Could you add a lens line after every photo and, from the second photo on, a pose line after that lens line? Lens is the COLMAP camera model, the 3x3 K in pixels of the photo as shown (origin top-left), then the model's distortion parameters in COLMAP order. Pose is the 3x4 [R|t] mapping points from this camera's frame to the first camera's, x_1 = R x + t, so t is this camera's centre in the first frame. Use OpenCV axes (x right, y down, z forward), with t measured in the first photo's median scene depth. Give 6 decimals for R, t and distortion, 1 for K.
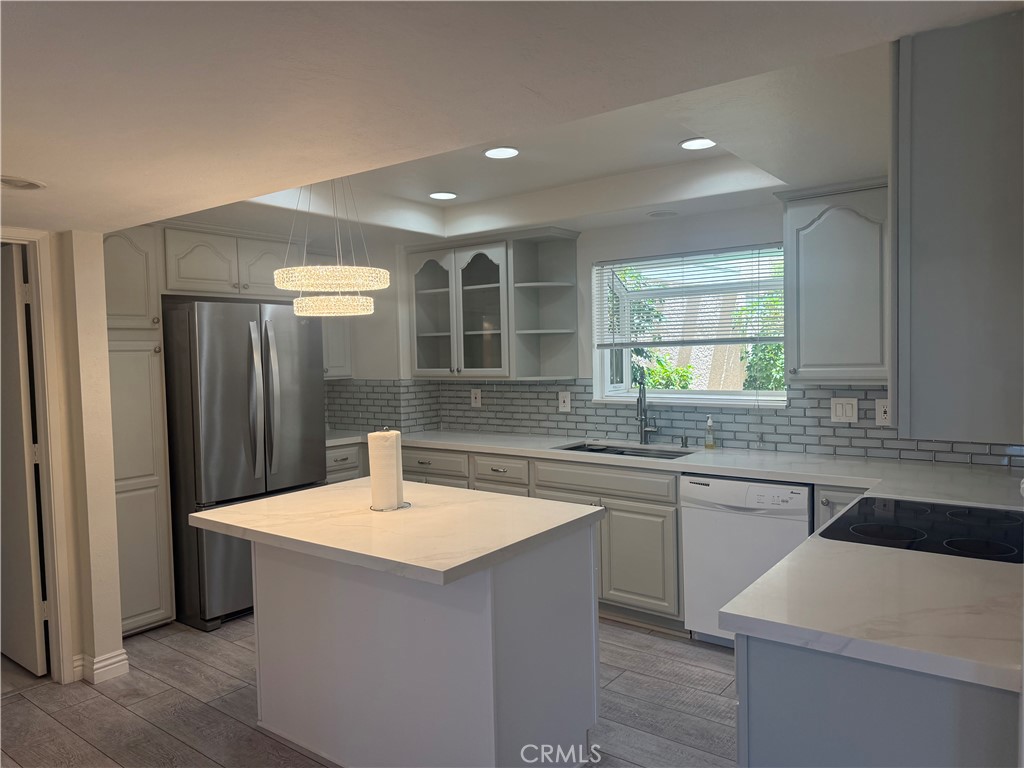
lens RADIAL K [[722.3, 0, 502.4], [0, 722.3, 386.2], [0, 0, 1]] dist [0.058249, -0.082616]
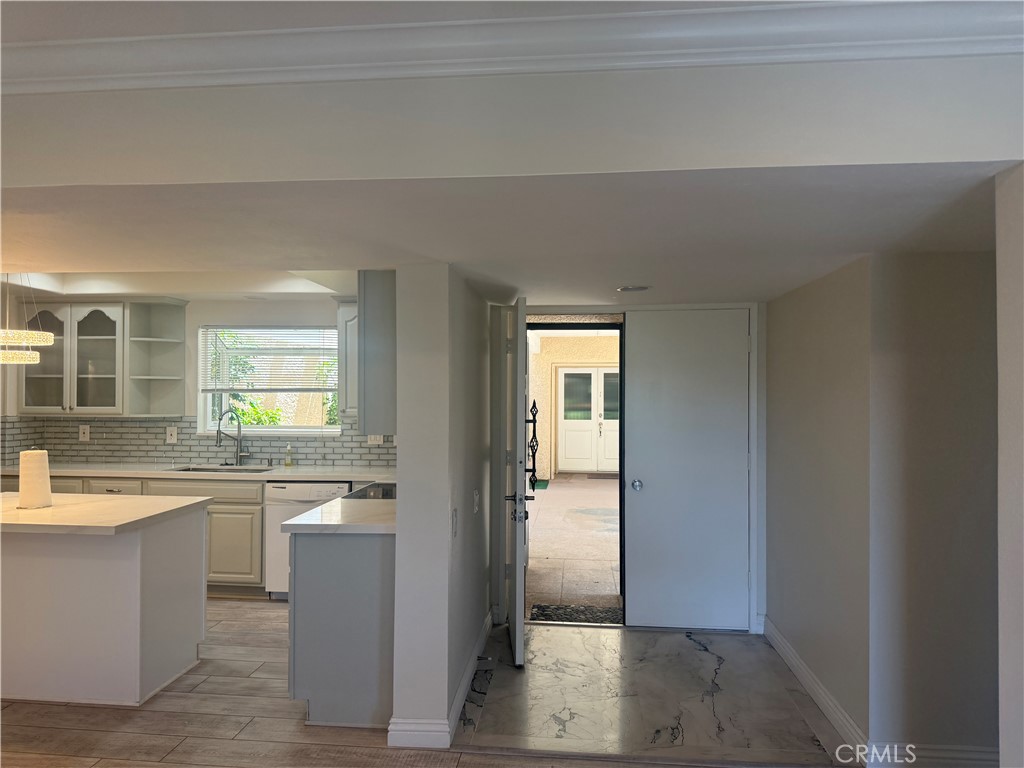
lens RADIAL K [[722.3, 0, 513.2], [0, 722.3, 383.6], [0, 0, 1]] dist [0.058249, -0.082616]
pose [[0.846582, 0.034167, 0.531161, -0.100703], [0.002144, 0.997711, -0.067595, 0.023239], [-0.532255, 0.058363, 0.844570, -0.441474]]
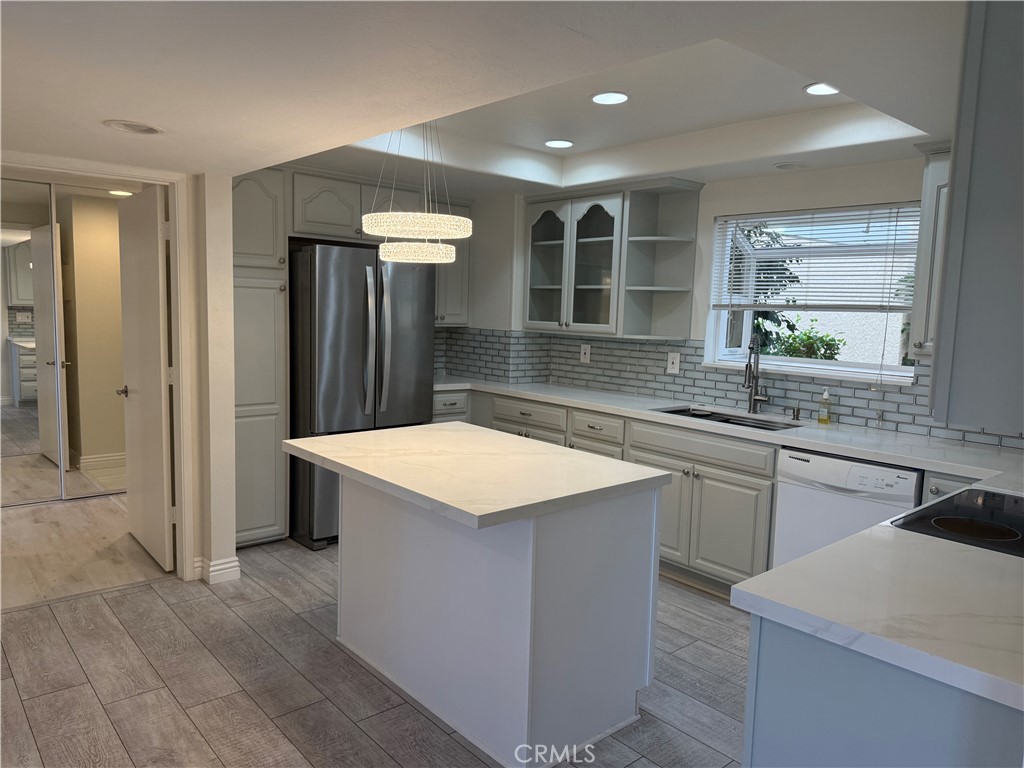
lens RADIAL K [[722.3, 0, 506.1], [0, 722.3, 386.6], [0, 0, 1]] dist [0.058249, -0.082616]
pose [[0.978015, 0.074172, -0.194898, 0.069811], [-0.061801, 0.995713, 0.068817, 0.000085], [0.199167, -0.055259, 0.978406, 0.008573]]
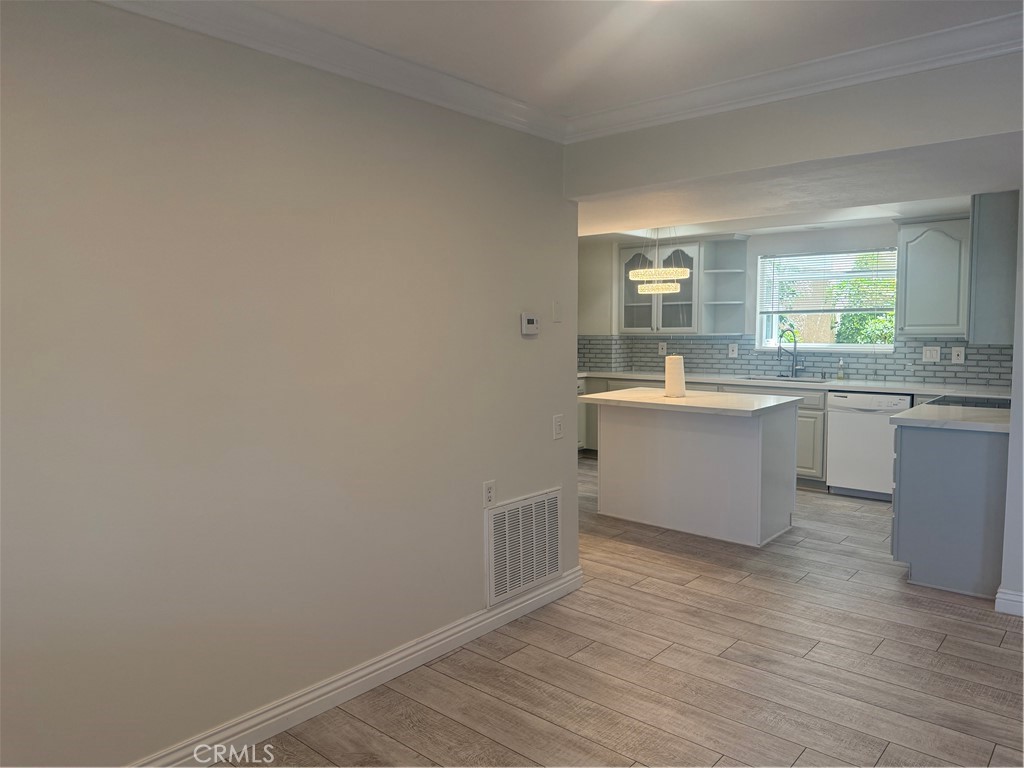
lens RADIAL K [[722.3, 0, 507.7], [0, 722.3, 383.3], [0, 0, 1]] dist [0.058249, -0.082616]
pose [[0.998066, 0.019491, -0.059023, -0.342183], [-0.017469, 0.999249, 0.034587, 0.054184], [0.059653, -0.033489, 0.997657, -0.616978]]
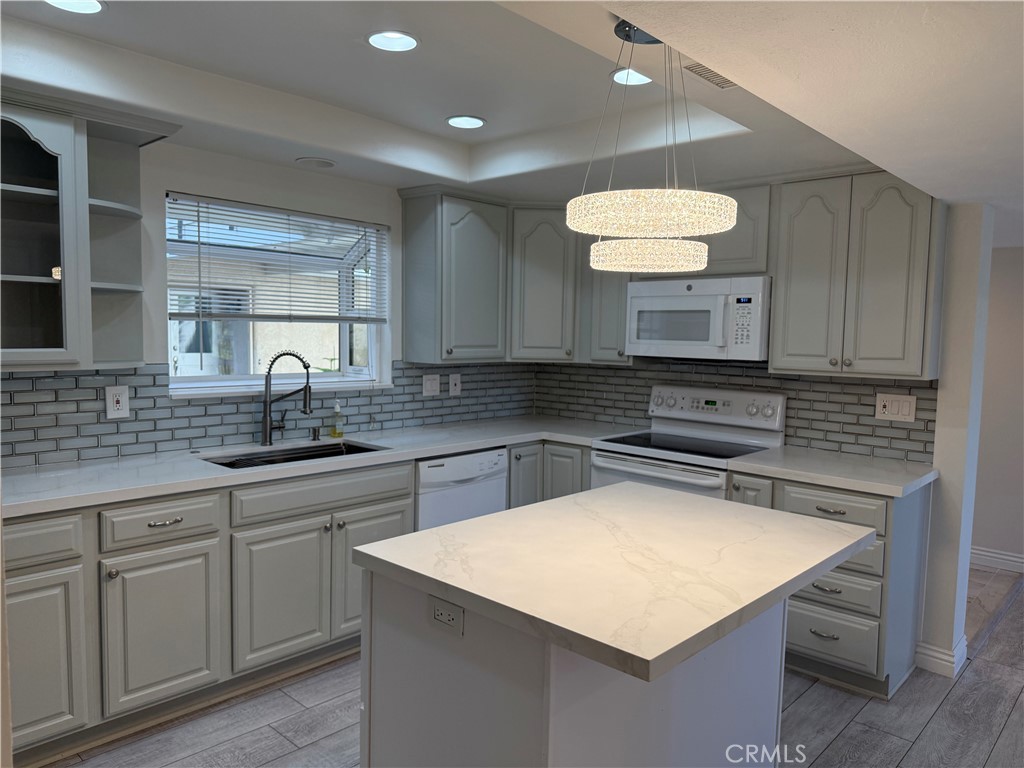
lens RADIAL K [[722.3, 0, 511.1], [0, 722.3, 384.4], [0, 0, 1]] dist [0.058249, -0.082616]
pose [[0.094430, -0.043660, 0.994574, -0.608486], [0.032189, 0.998649, 0.040782, -0.010046], [-0.995011, 0.028163, 0.095707, 0.715683]]
